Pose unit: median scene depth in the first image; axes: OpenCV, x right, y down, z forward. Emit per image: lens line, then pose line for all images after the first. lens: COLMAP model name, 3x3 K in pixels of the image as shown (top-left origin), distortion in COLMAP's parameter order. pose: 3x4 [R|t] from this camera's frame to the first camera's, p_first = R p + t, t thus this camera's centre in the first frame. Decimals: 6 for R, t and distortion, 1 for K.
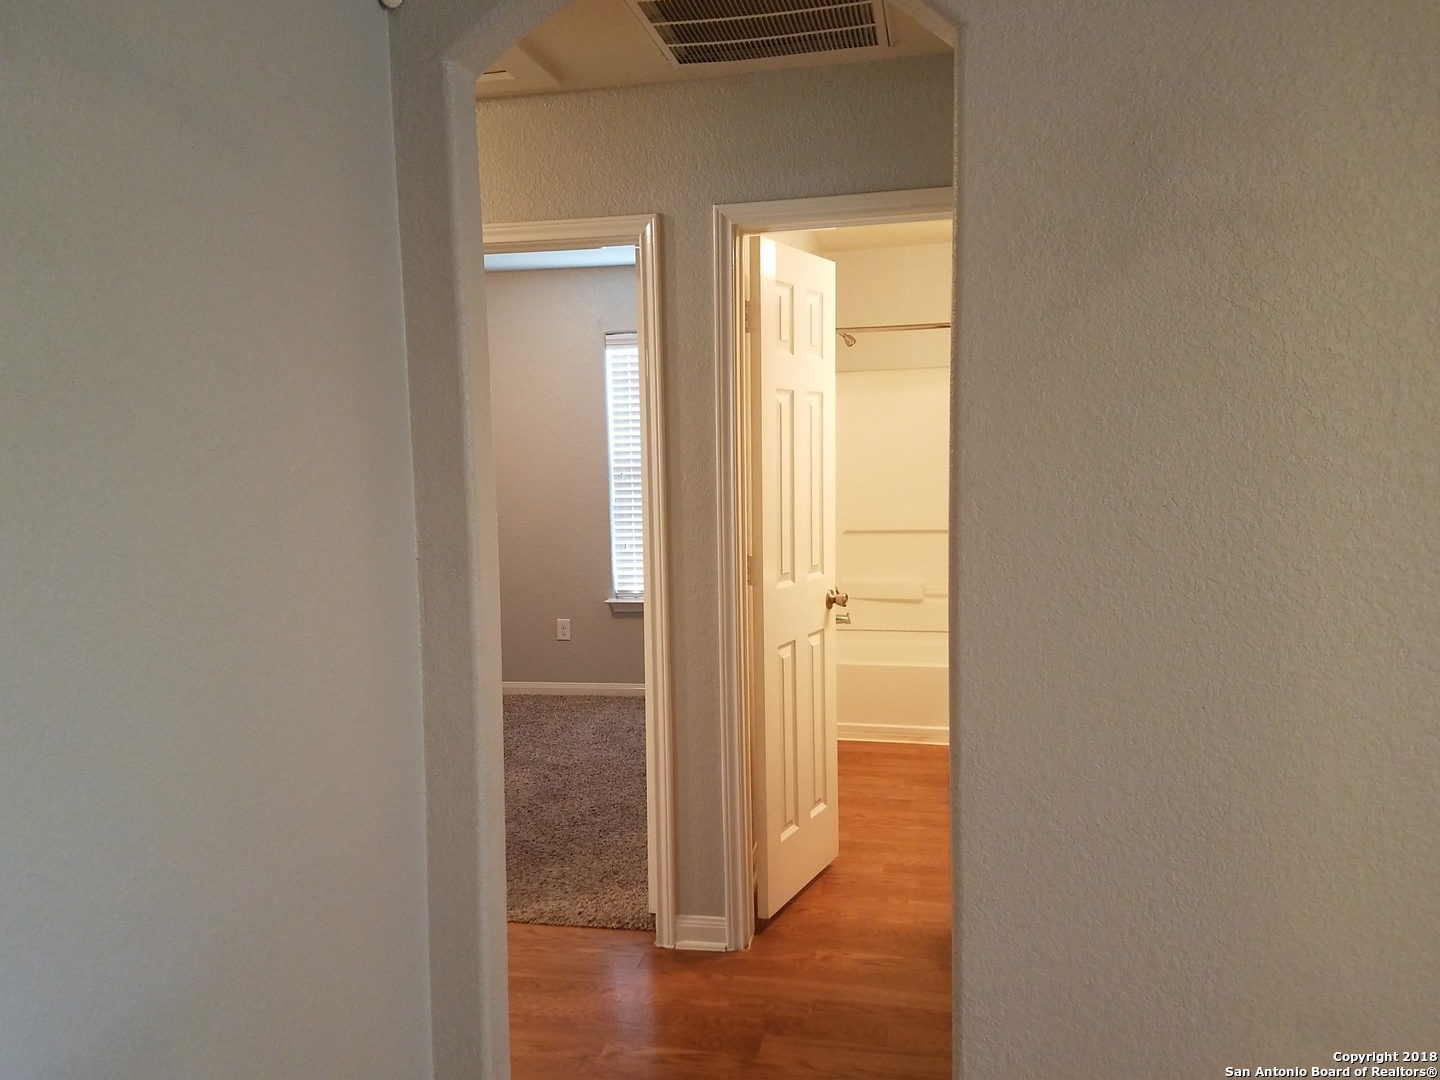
lens RADIAL K [[1162.9, 0, 726.2], [0, 1162.9, 543.4], [0, 0, 1]] dist [0.088305, -0.089540]
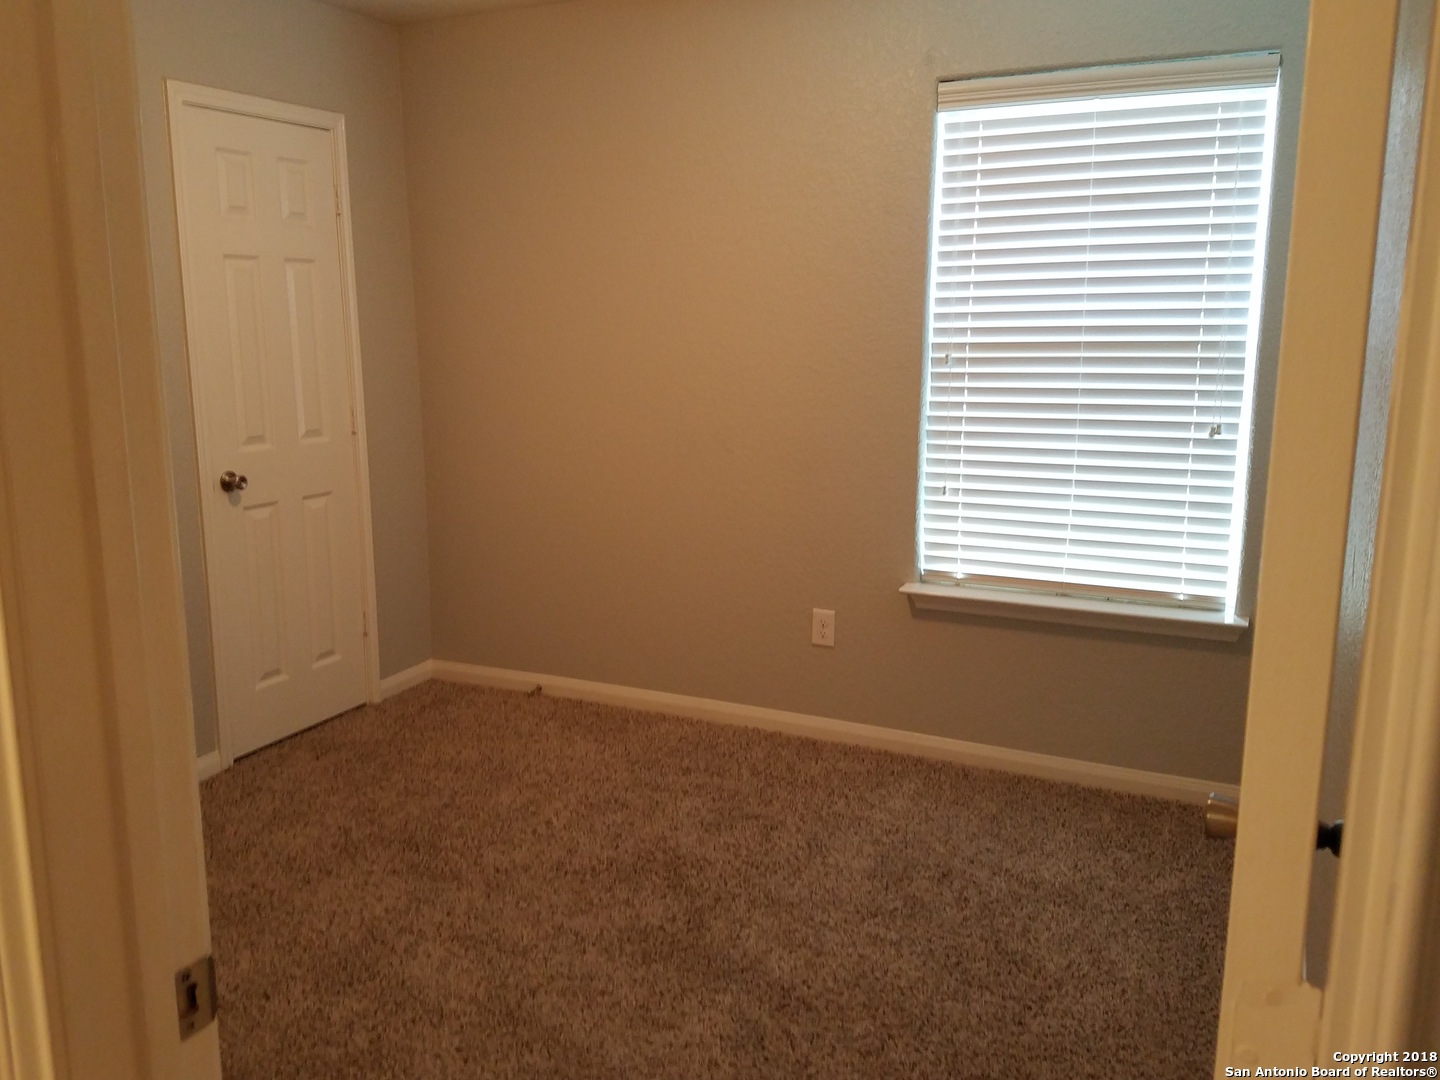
lens RADIAL K [[1162.9, 0, 716.2], [0, 1162.9, 544.4], [0, 0, 1]] dist [0.088305, -0.089540]
pose [[0.970100, 0.071544, -0.231922, -0.062115], [-0.047999, 0.993247, 0.105627, -0.025573], [0.237913, -0.091337, 0.966983, 0.446468]]
